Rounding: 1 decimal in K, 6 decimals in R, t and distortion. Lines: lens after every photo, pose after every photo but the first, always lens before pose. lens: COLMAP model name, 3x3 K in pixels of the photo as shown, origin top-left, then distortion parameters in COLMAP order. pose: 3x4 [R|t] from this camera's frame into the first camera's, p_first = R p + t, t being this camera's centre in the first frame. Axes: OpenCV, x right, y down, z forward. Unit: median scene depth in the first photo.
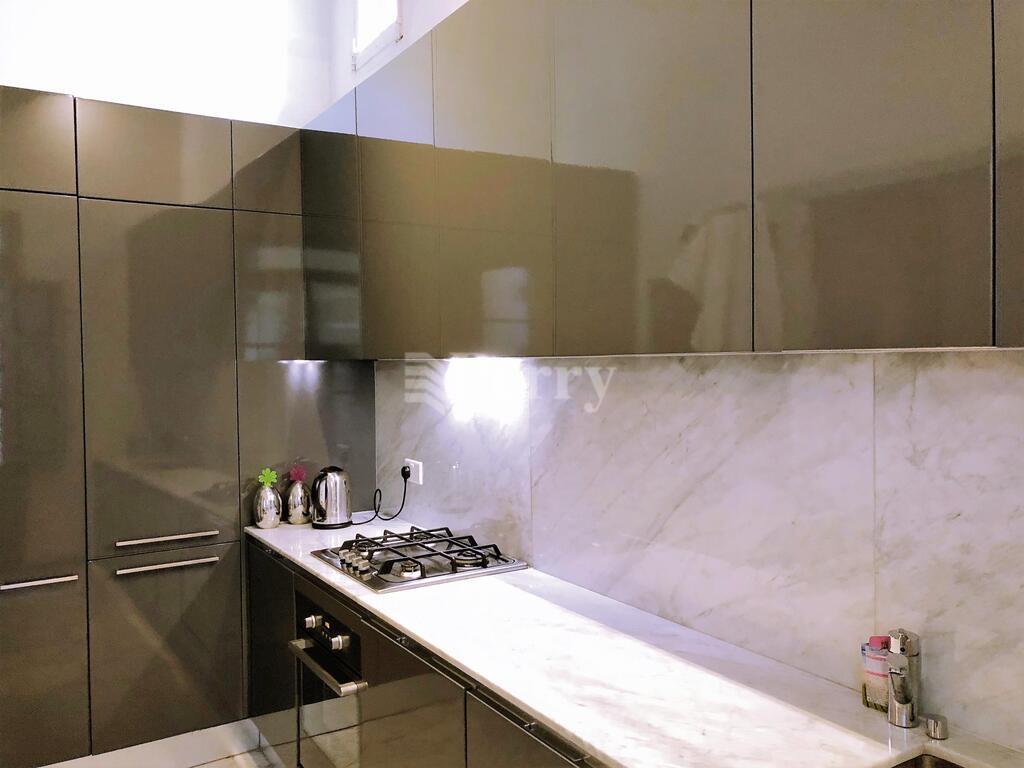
lens RADIAL K [[834.2, 0, 502.2], [0, 834.2, 381.7], [0, 0, 1]] dist [0.069093, -0.077650]
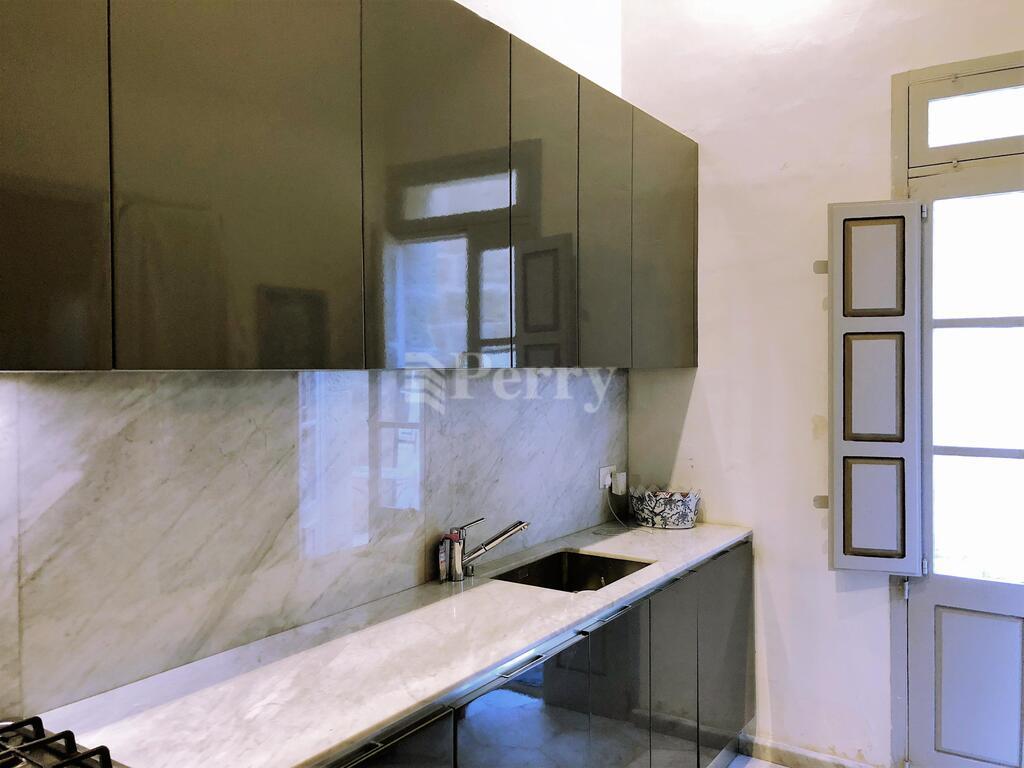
lens RADIAL K [[834.2, 0, 502.2], [0, 834.2, 381.7], [0, 0, 1]] dist [0.069093, -0.077650]
pose [[-0.414829, -0.000269, 0.909899, -0.815707], [0.032776, 0.999347, 0.015238, -0.023481], [-0.909309, 0.036144, -0.414549, 1.143280]]
